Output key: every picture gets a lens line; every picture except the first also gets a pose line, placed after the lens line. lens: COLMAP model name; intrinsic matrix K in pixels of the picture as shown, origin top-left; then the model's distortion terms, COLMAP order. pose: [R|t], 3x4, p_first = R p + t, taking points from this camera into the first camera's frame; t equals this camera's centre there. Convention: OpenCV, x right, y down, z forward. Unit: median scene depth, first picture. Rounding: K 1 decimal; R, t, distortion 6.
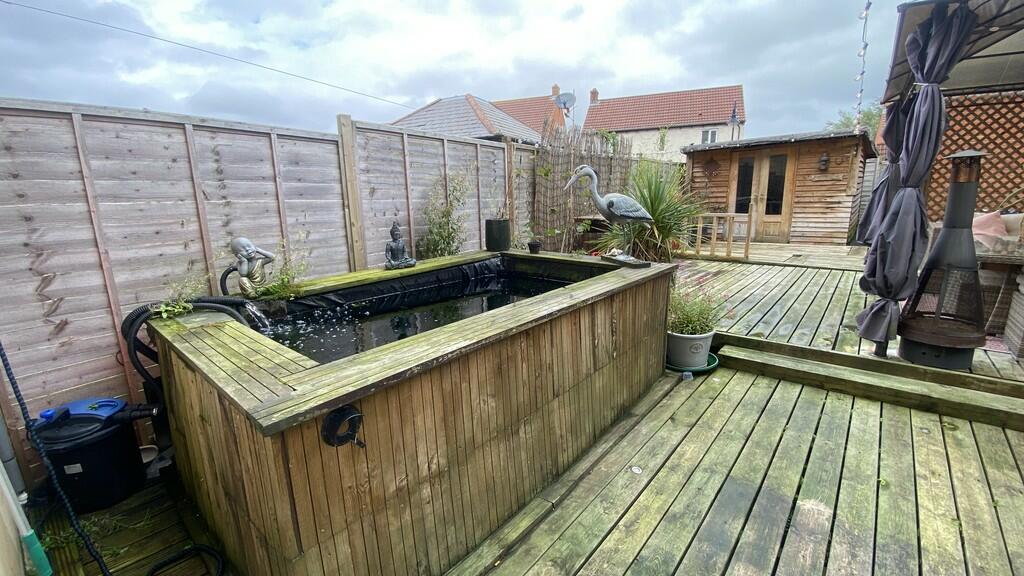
lens RADIAL K [[412.1, 0, 510.1], [0, 412.1, 290.3], [0, 0, 1]] dist [0.018085, -0.019471]
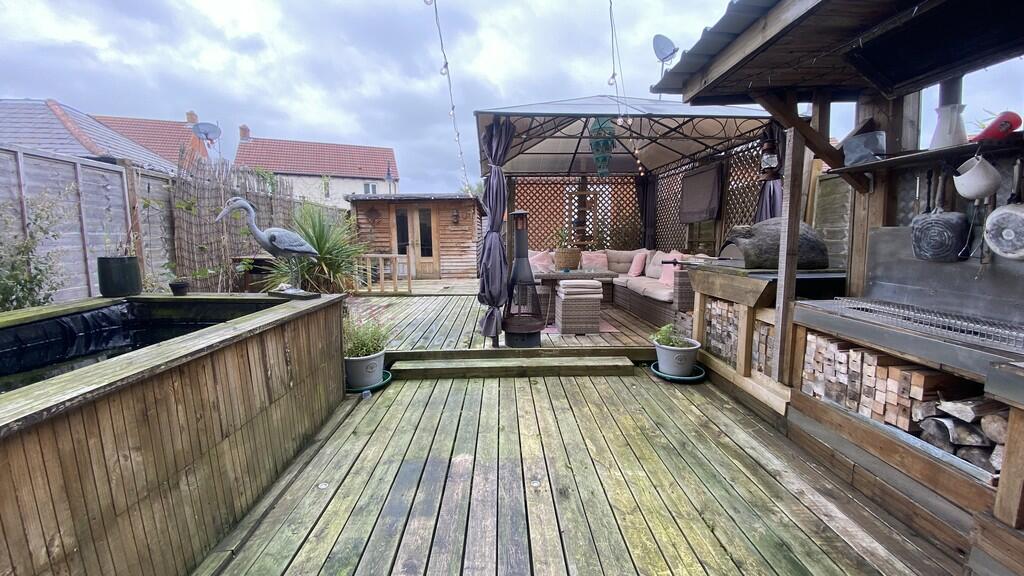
lens RADIAL K [[412.1, 0, 507.0], [0, 412.1, 288.9], [0, 0, 1]] dist [0.018085, -0.019471]
pose [[0.739041, -0.056849, 0.671257, -0.016435], [0.132325, 0.989271, -0.061906, 0.046379], [-0.660536, 0.134576, 0.738635, -0.094675]]
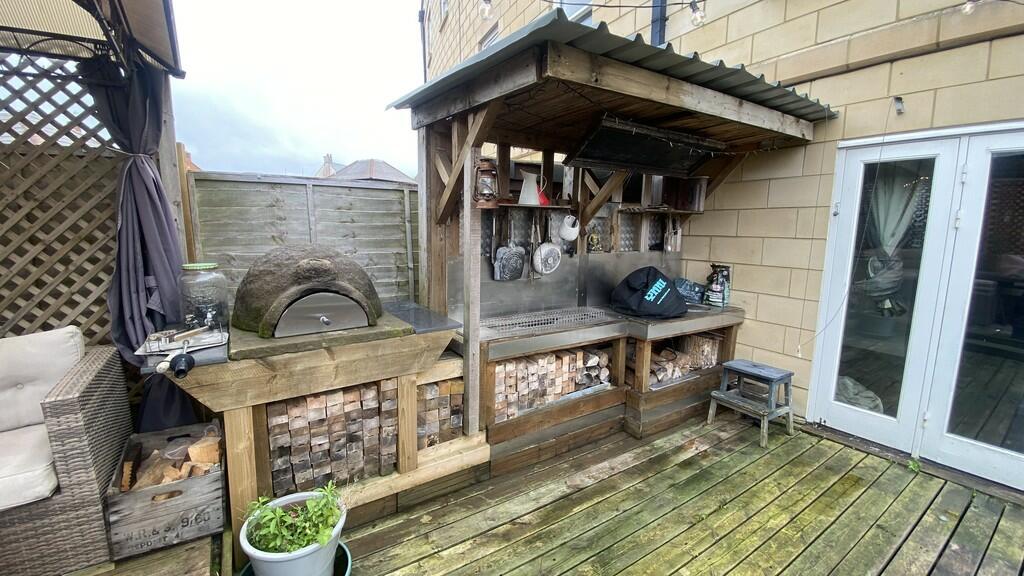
lens RADIAL K [[412.1, 0, 509.6], [0, 412.1, 288.8], [0, 0, 1]] dist [0.018085, -0.019471]
pose [[-0.965476, -0.015089, 0.260054, 0.722717], [0.079799, 0.933193, 0.350405, -0.255566], [-0.247968, 0.359060, -0.899771, 0.778501]]
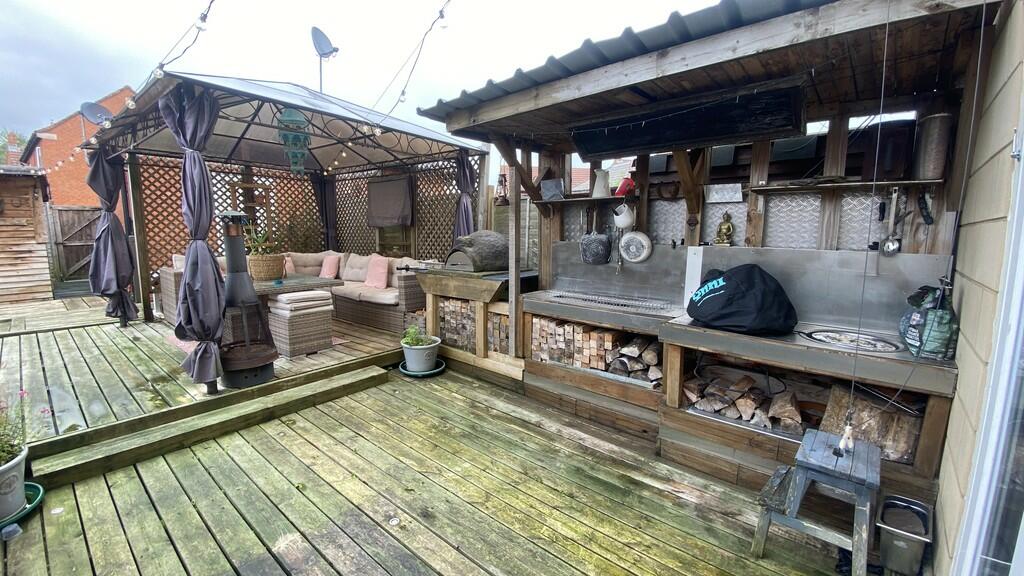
lens RADIAL K [[412.1, 0, 507.5], [0, 412.1, 285.9], [0, 0, 1]] dist [0.018085, -0.019471]
pose [[-0.022562, -0.101045, 0.994626, -0.145515], [0.215080, 0.971093, 0.103533, -0.054388], [-0.976336, 0.216261, -0.000177, 0.174945]]
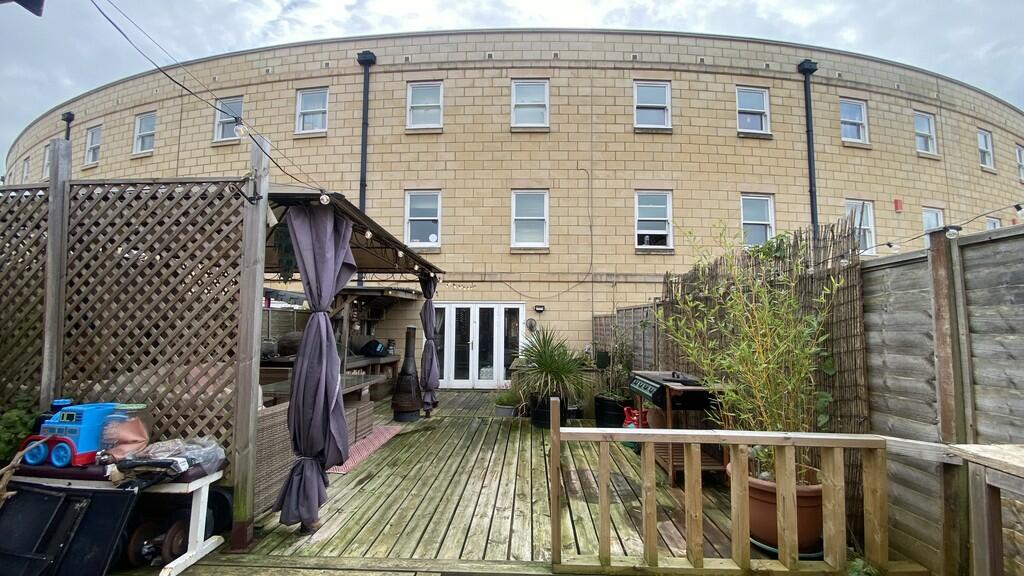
lens RADIAL K [[412.1, 0, 508.5], [0, 412.1, 287.3], [0, 0, 1]] dist [0.018085, -0.019471]
pose [[-0.788787, -0.030555, -0.613907, 1.708645], [-0.116867, 0.988000, 0.100984, -0.683260], [0.603455, 0.151400, -0.782892, 2.527442]]
